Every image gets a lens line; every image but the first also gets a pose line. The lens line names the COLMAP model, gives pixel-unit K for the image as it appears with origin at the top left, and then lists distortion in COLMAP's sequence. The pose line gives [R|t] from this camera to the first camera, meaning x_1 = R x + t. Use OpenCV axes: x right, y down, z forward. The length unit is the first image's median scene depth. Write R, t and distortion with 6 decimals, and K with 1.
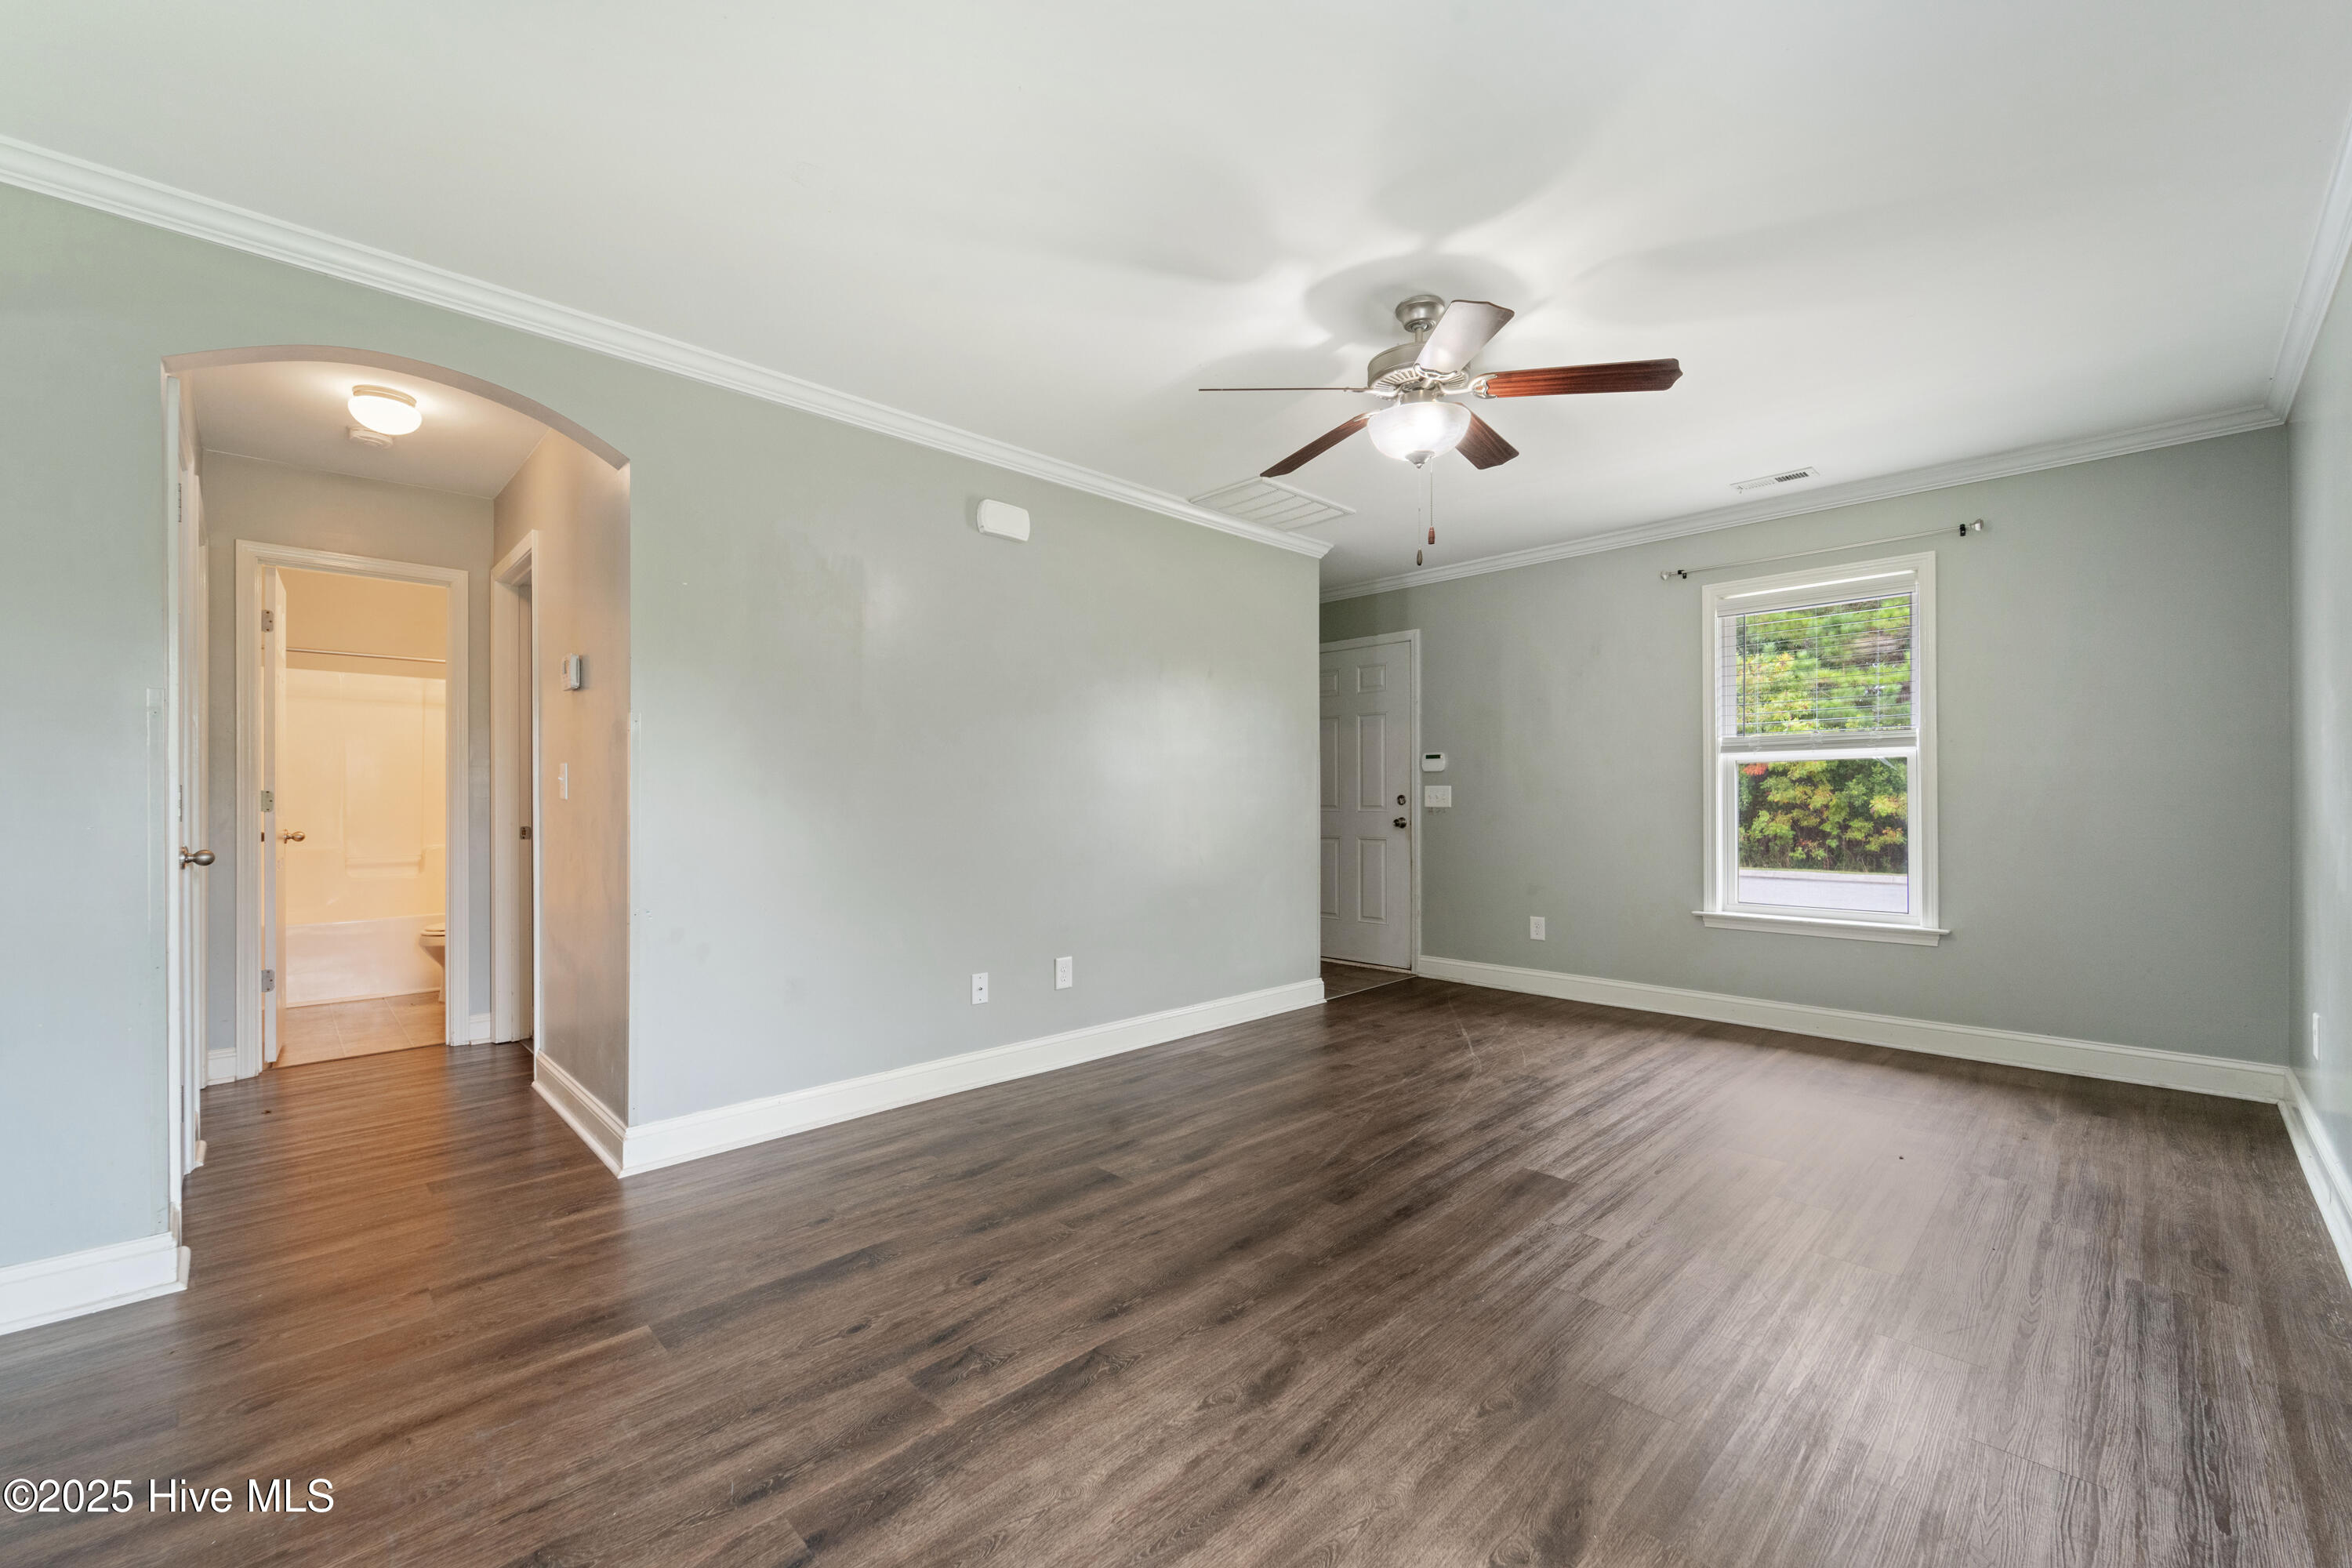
lens RADIAL K [[953.0, 0, 1176.0], [0, 953.0, 784.0], [0, 0, 1]] dist [-0.000196, -0.000040]
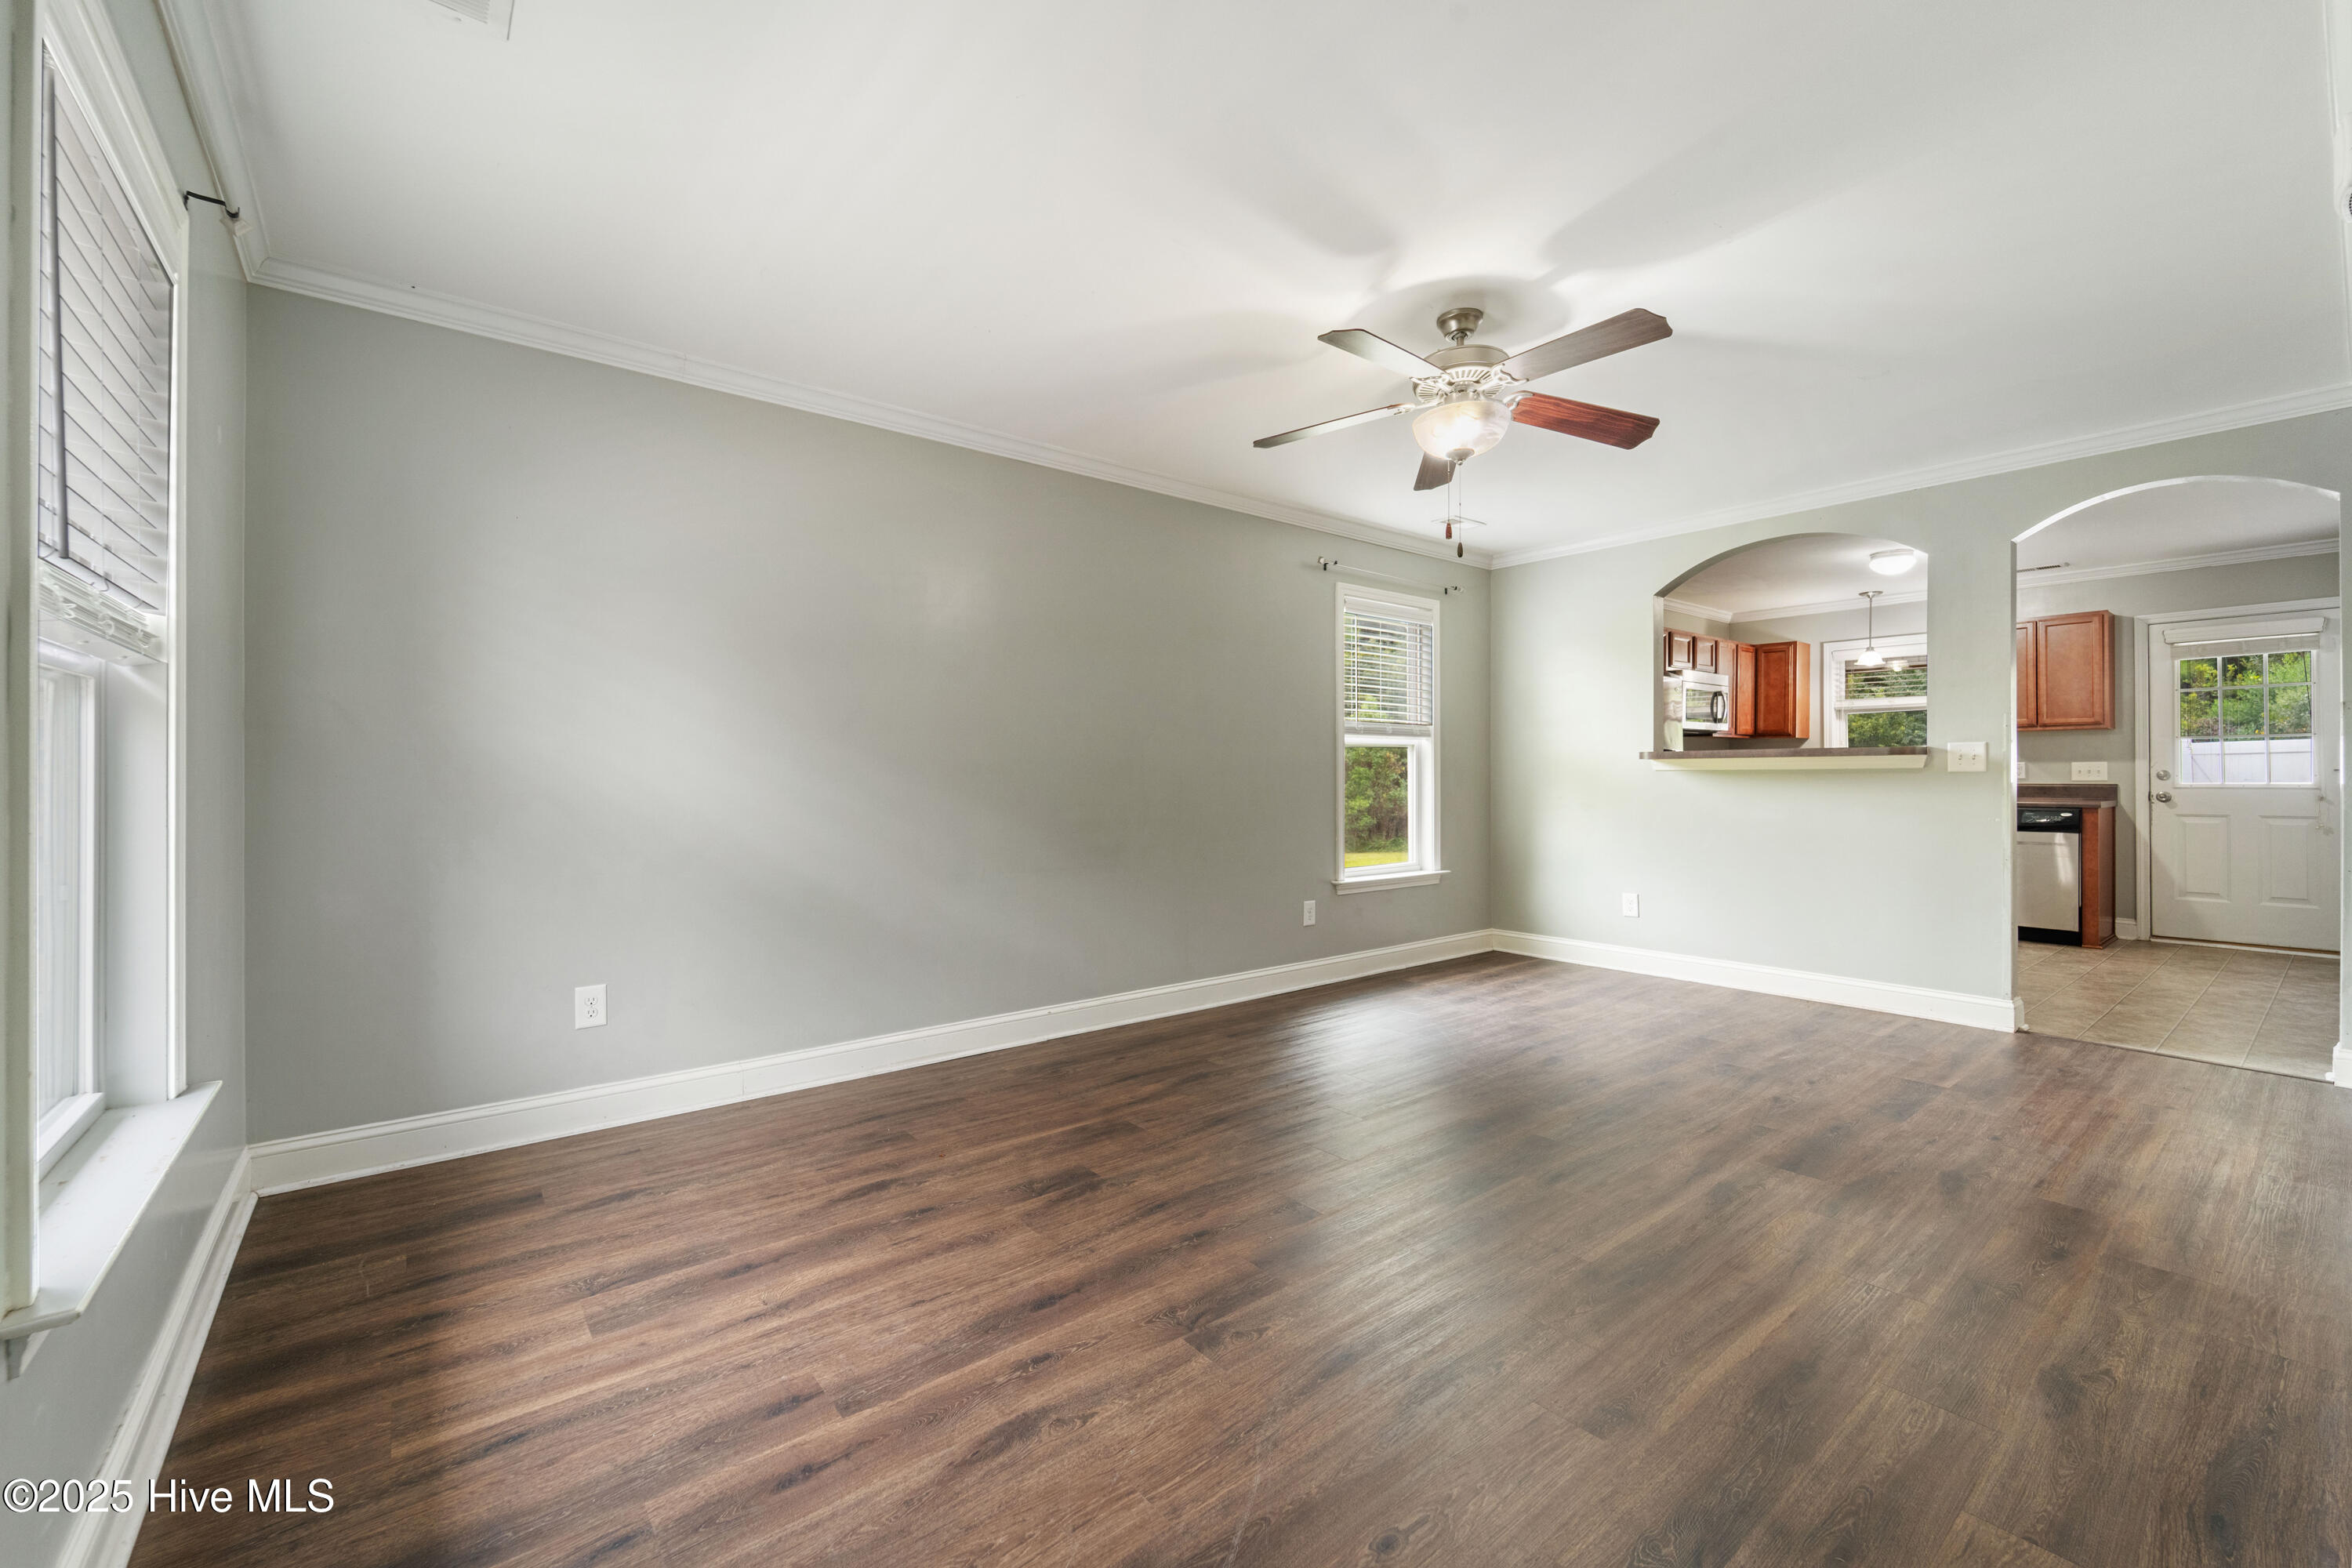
lens RADIAL K [[953.0, 0, 1176.0], [0, 953.0, 784.0], [0, 0, 1]] dist [-0.000196, -0.000040]
pose [[-0.995140, 0.005341, 0.098320, 0.486236], [0.005688, 0.999979, 0.003246, 0.017921], [-0.098301, 0.003789, -0.995150, 2.171764]]
